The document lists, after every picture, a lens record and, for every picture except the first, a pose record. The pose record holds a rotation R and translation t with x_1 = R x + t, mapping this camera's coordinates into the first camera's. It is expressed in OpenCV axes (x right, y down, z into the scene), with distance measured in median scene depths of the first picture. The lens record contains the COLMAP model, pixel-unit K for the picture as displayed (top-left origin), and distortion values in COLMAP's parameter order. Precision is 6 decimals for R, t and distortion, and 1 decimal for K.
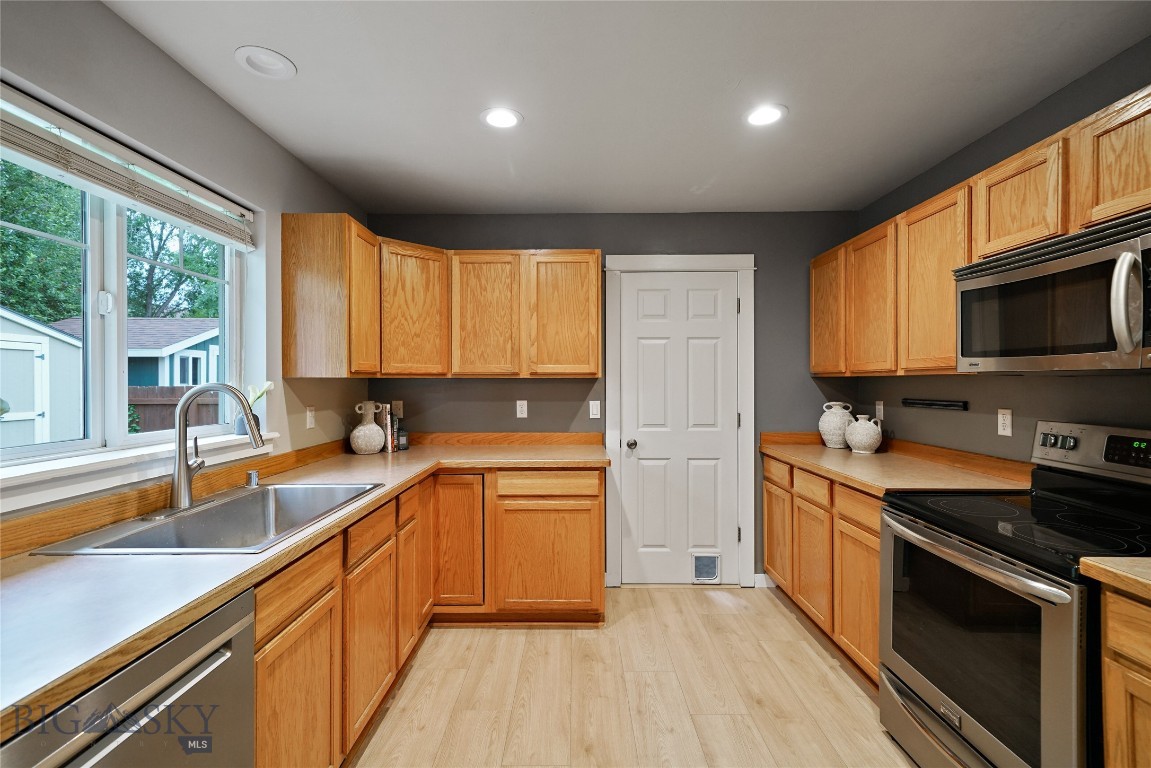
lens RADIAL K [[528.1, 0, 569.0], [0, 528.1, 379.0], [0, 0, 1]] dist [0.011996, 0.000311]
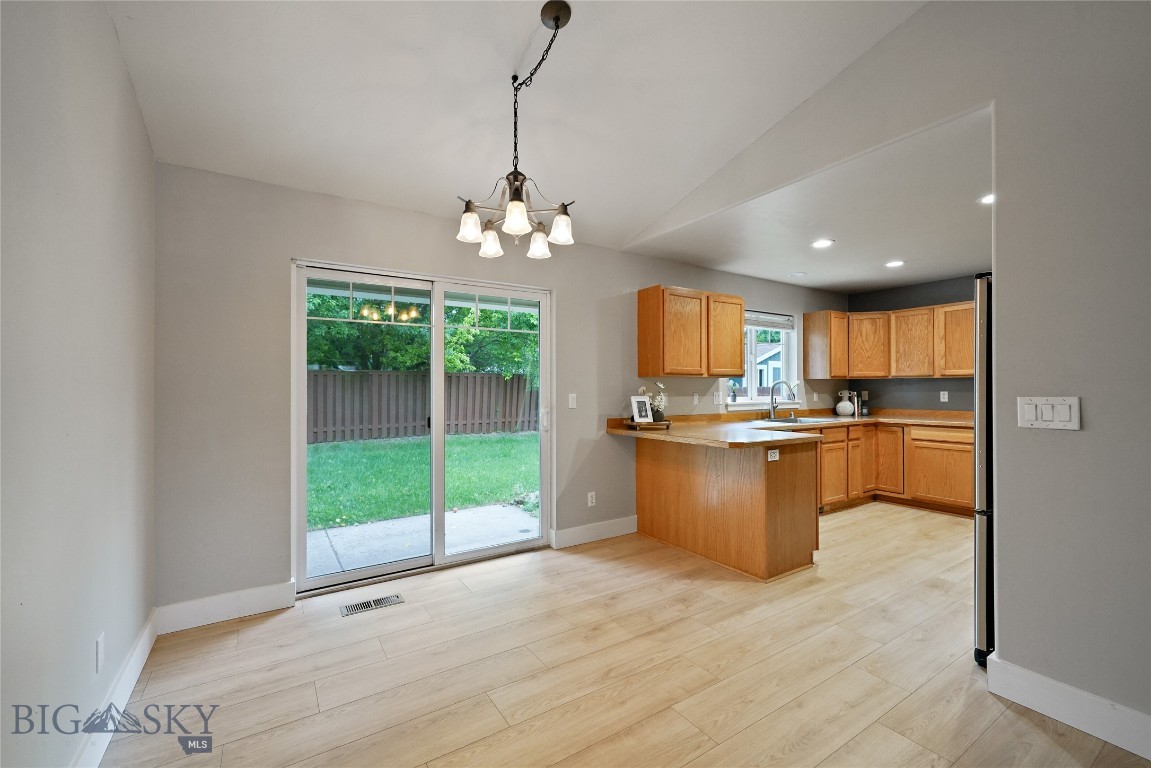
lens RADIAL K [[481.5, 0, 571.7], [0, 481.5, 390.5], [0, 0, 1]] dist [-0.000714, 0.000179]
pose [[0.562547, 0.004752, -0.826752, 0.625266], [0.006428, 0.999928, 0.010121, 0.018013], [0.826741, -0.011008, 0.562476, -1.023994]]
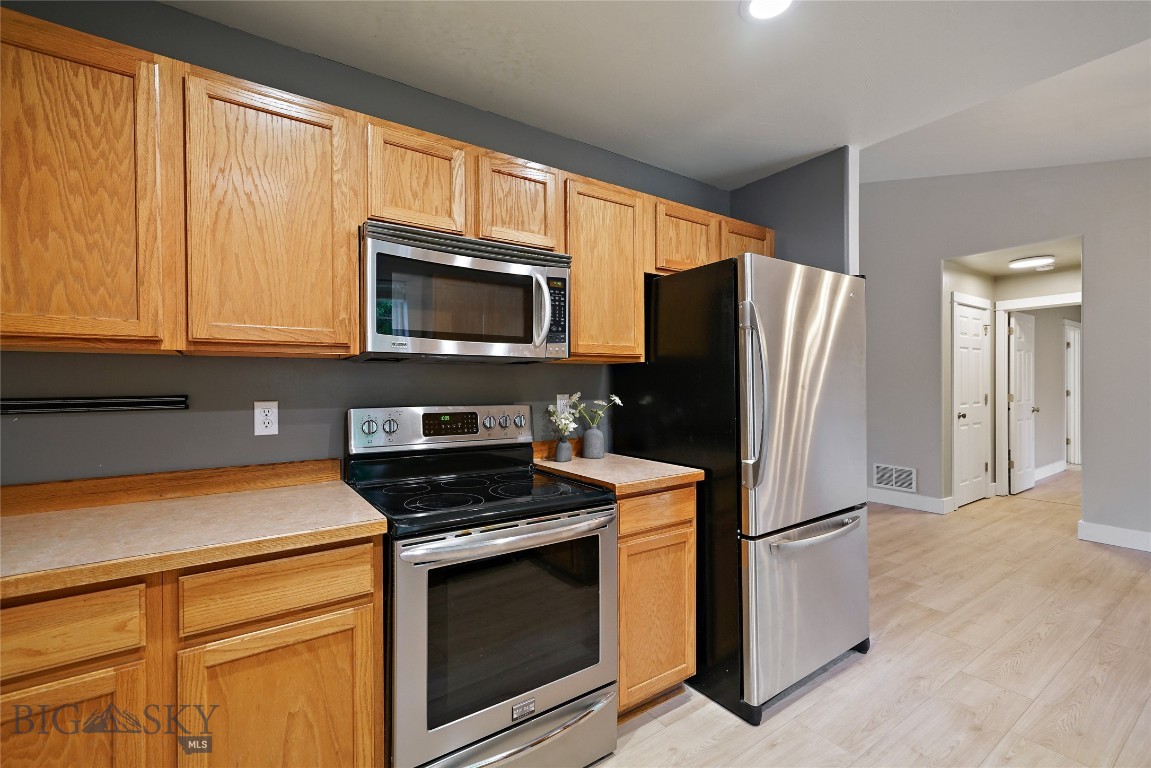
lens RADIAL K [[503.7, 0, 570.6], [0, 503.7, 388.7], [0, 0, 1]] dist [-0.002922, -0.000020]
pose [[-0.585425, -0.004168, 0.810716, -0.040748], [0.003320, 0.999966, 0.007538, 0.026701], [-0.810720, 0.007105, -0.585391, 0.852141]]
